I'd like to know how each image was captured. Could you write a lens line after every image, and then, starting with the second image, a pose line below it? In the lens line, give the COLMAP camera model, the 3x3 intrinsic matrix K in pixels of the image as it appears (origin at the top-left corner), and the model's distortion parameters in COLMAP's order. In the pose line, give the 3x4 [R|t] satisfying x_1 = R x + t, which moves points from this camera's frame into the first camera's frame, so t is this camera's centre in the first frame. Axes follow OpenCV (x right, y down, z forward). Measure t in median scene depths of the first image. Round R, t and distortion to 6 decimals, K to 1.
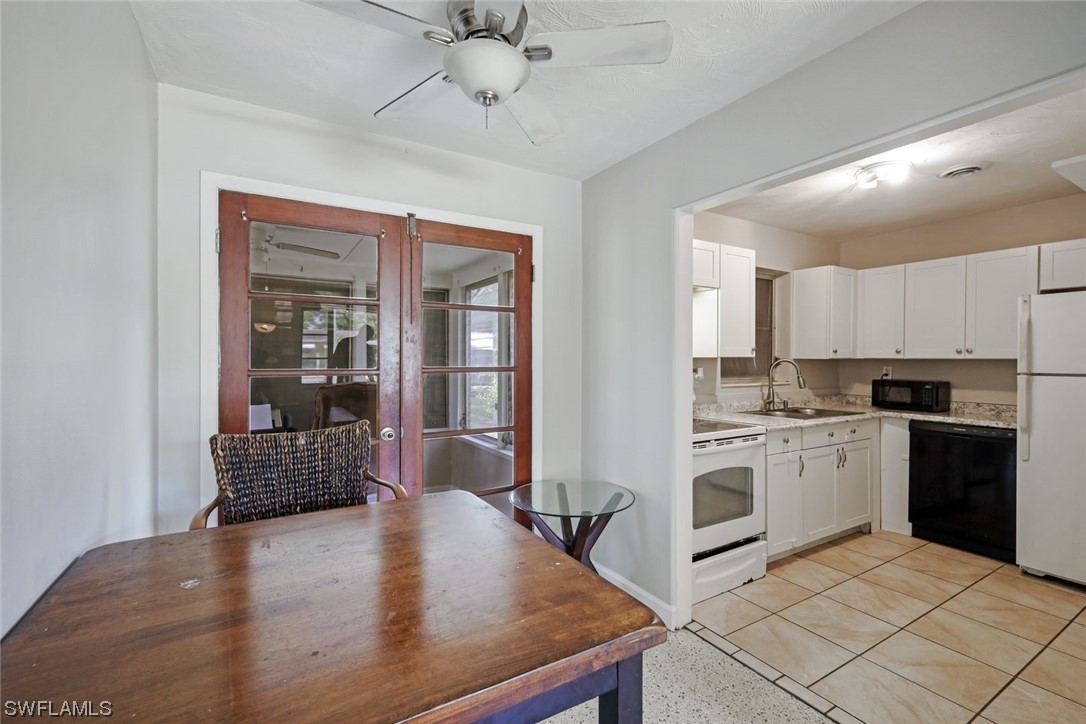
lens RADIAL K [[482.4, 0, 540.6], [0, 482.4, 359.0], [0, 0, 1]] dist [0.001500, 0.000025]
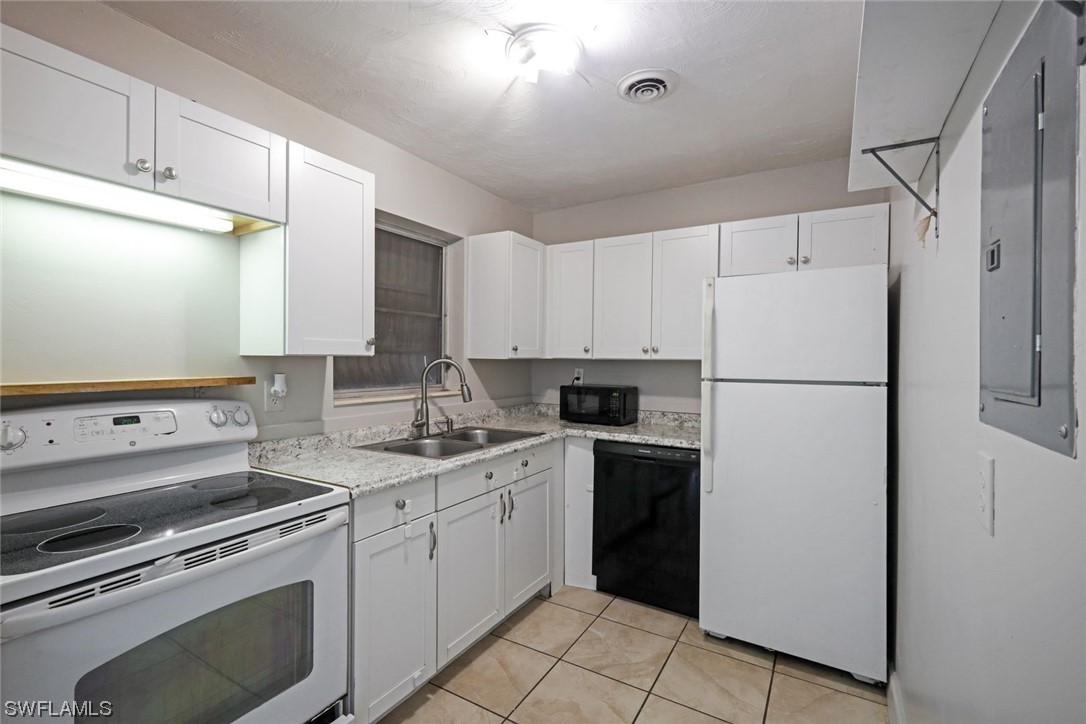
lens RADIAL K [[477.2, 0, 548.6], [0, 477.2, 359.2], [0, 0, 1]] dist [0.002235, 0.000081]
pose [[0.879623, 0.002803, 0.475663, 0.341947], [-0.003989, 0.999991, 0.001485, -0.001410], [-0.475654, -0.003204, 0.879626, 0.372223]]
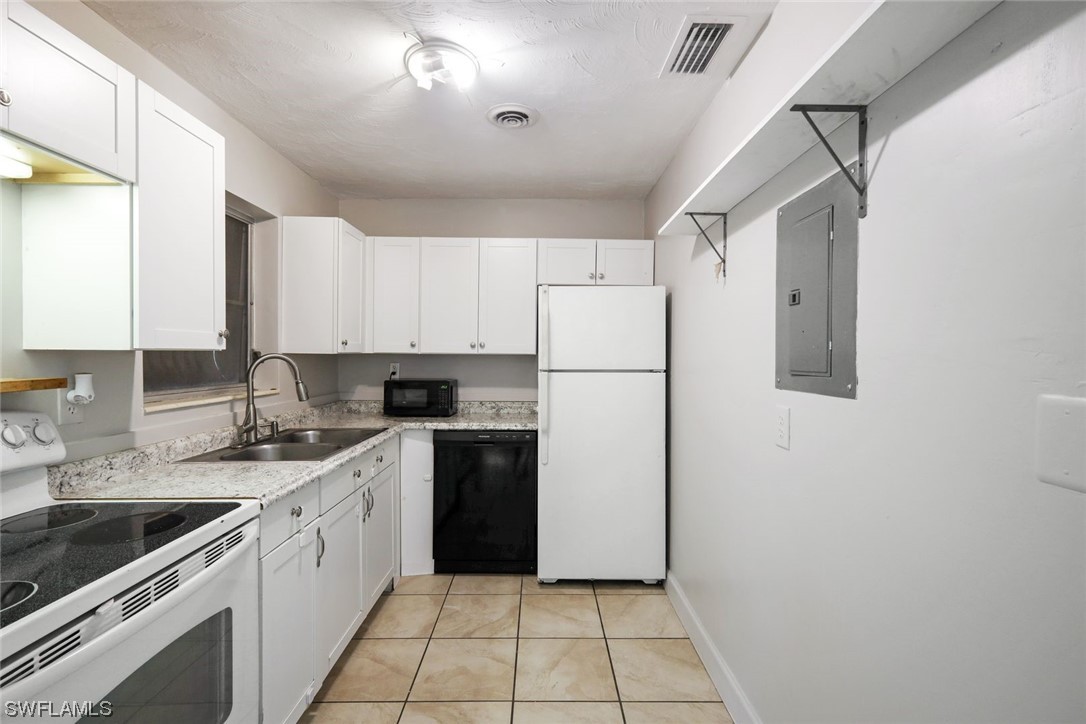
lens RADIAL K [[480.5, 0, 543.8], [0, 480.5, 359.2], [0, 0, 1]] dist [0.001177, 0.000010]
pose [[0.504912, -0.008699, 0.863127, 0.172260], [-0.002377, 0.999931, 0.011468, -0.001098], [-0.863168, -0.007841, 0.504857, 0.442988]]
